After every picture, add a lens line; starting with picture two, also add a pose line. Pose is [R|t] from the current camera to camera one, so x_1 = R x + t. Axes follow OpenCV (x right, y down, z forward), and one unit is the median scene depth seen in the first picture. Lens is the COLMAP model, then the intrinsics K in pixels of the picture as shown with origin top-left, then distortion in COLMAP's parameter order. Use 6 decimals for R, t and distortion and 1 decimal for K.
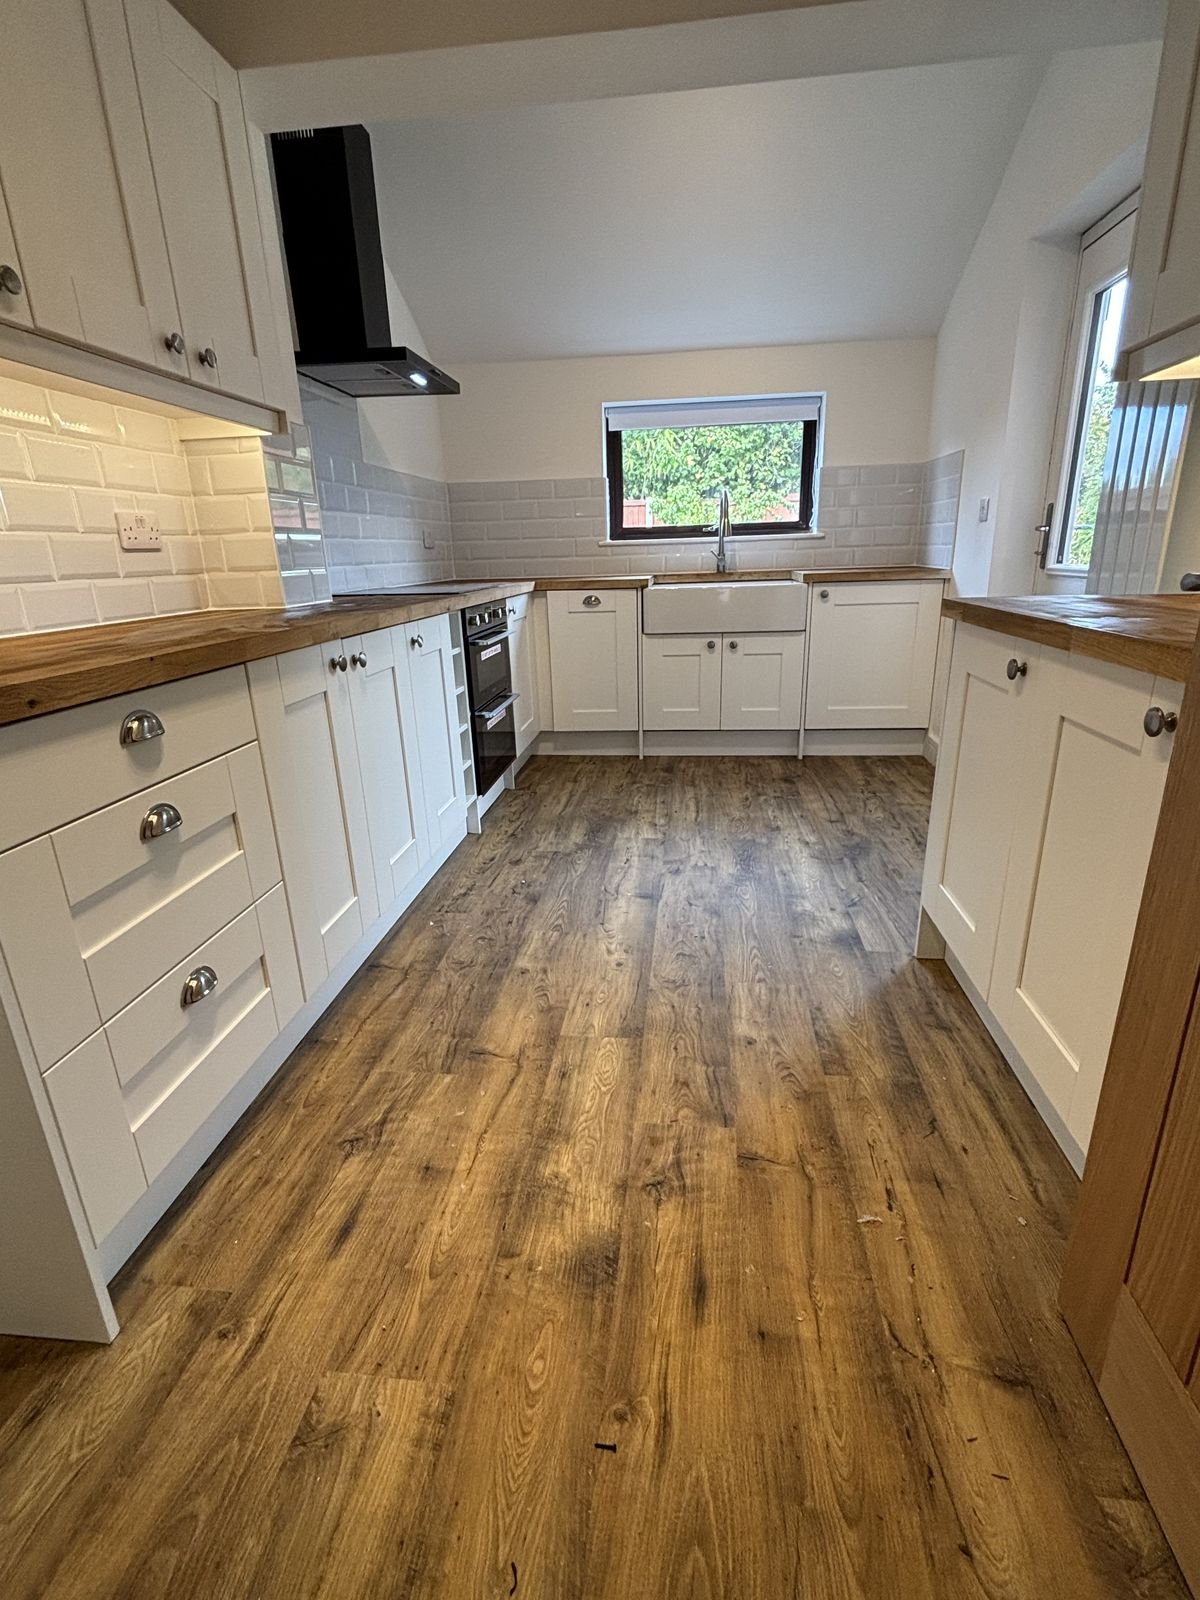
lens RADIAL K [[755.1, 0, 598.7], [0, 755.1, 802.7], [0, 0, 1]] dist [-0.010190, 0.003051]
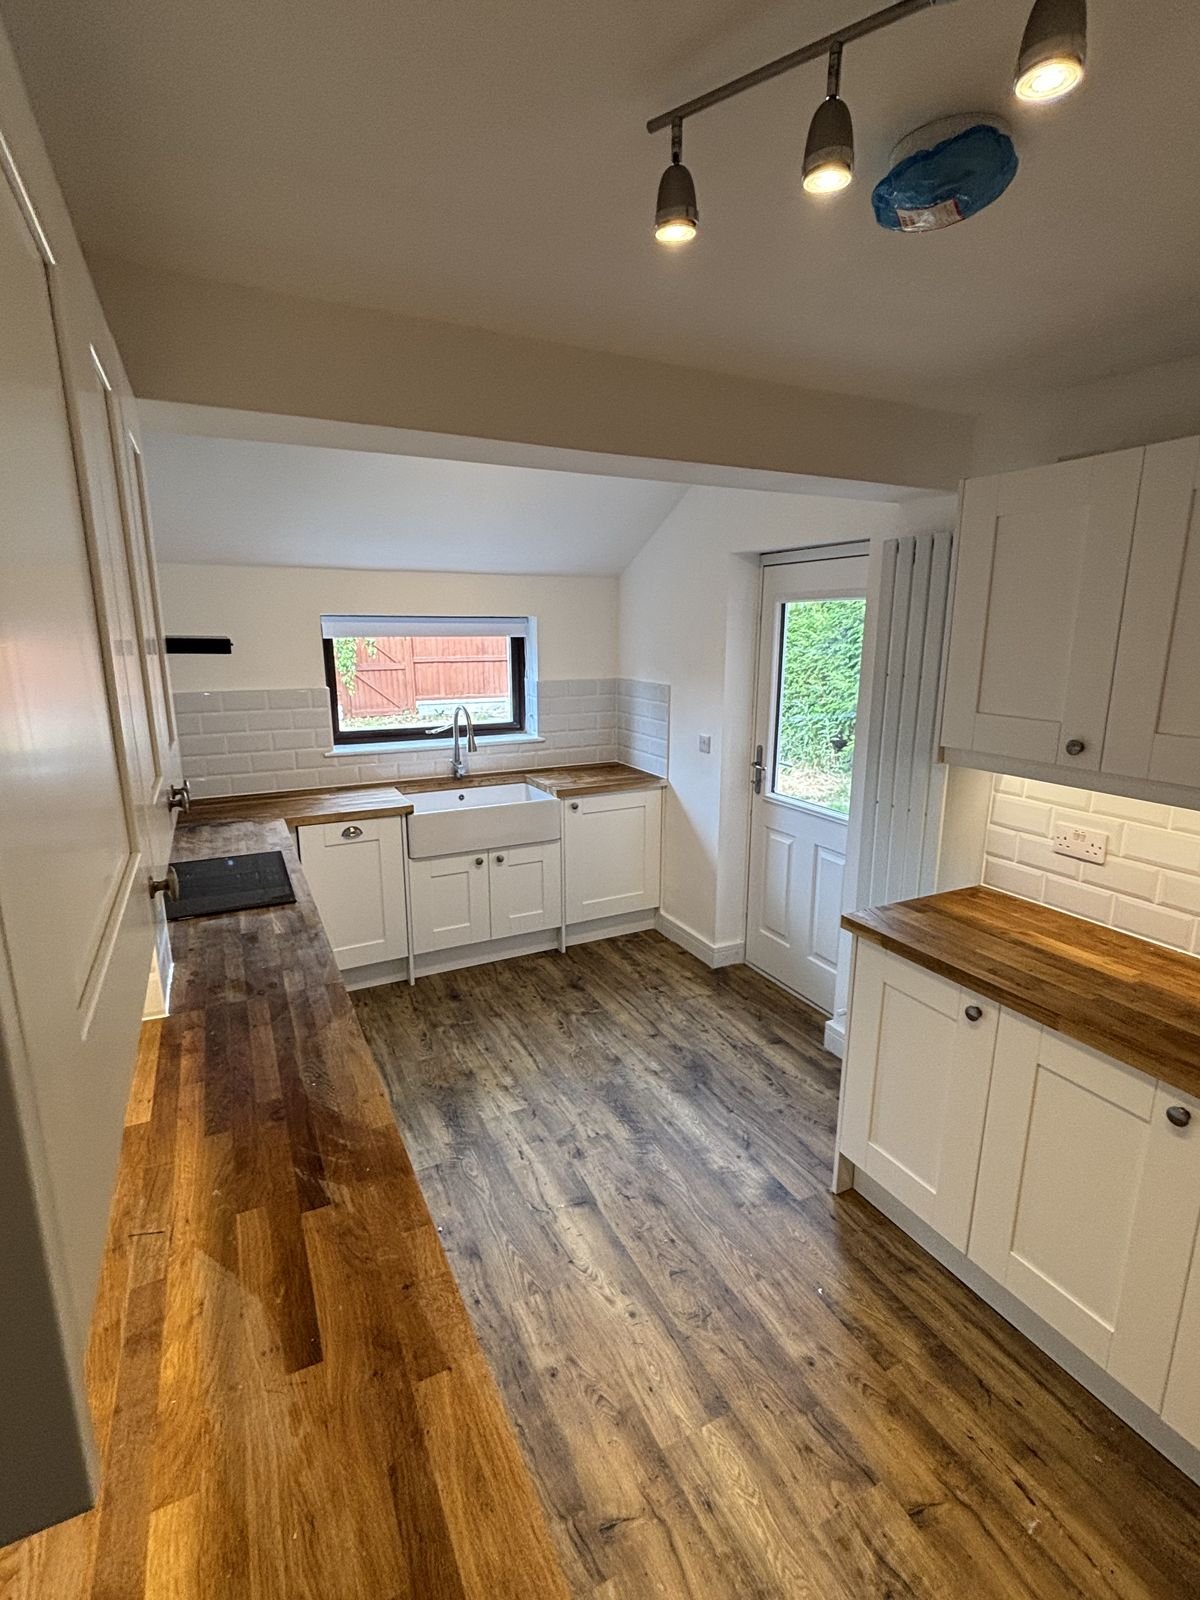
lens RADIAL K [[755.1, 0, 601.0], [0, 755.1, 797.9], [0, 0, 1]] dist [-0.010190, 0.003051]
pose [[0.837321, -0.091552, 0.538991, -0.540405], [0.150812, 0.986306, -0.066753, -0.442913], [-0.525499, 0.137180, 0.839662, 0.130197]]
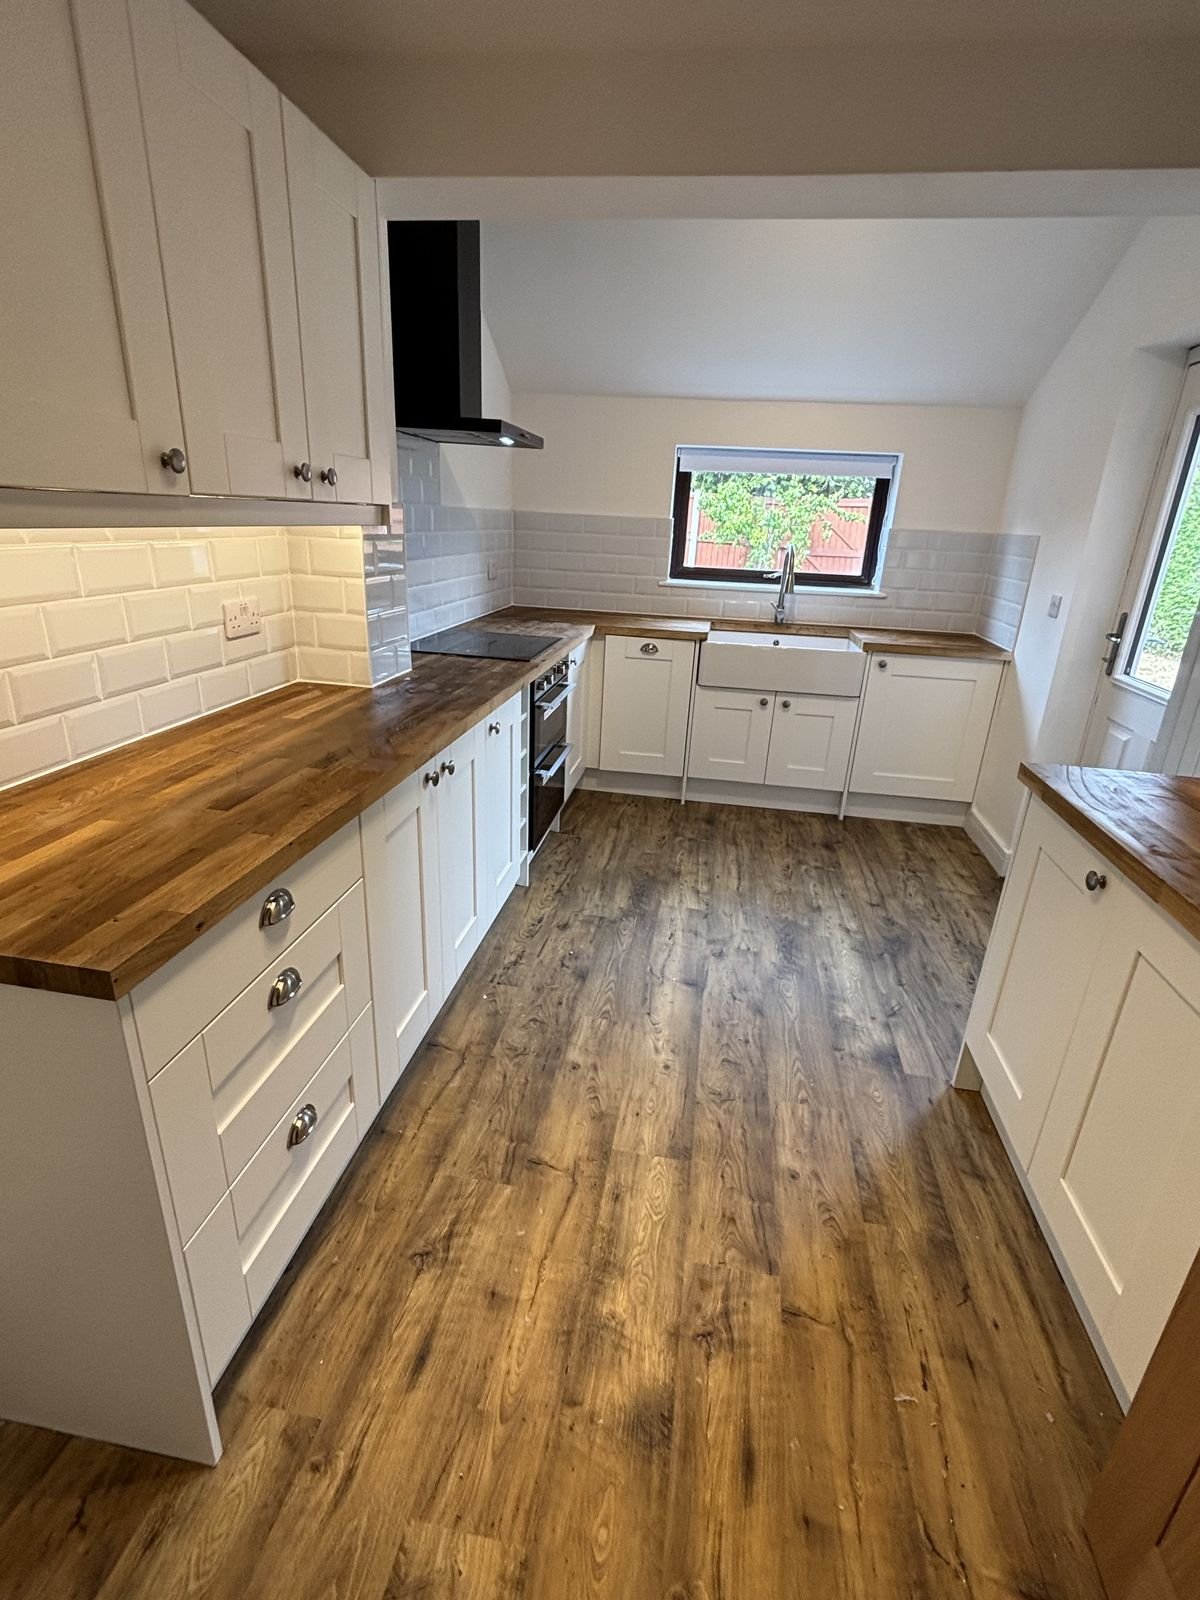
lens RADIAL K [[755.1, 0, 597.5], [0, 755.1, 803.4], [0, 0, 1]] dist [-0.010190, 0.003051]
pose [[0.996136, 0.085777, -0.018878, -0.091727], [-0.085024, 0.995670, 0.037588, -0.206216], [0.022020, -0.035838, 0.999115, -0.034838]]
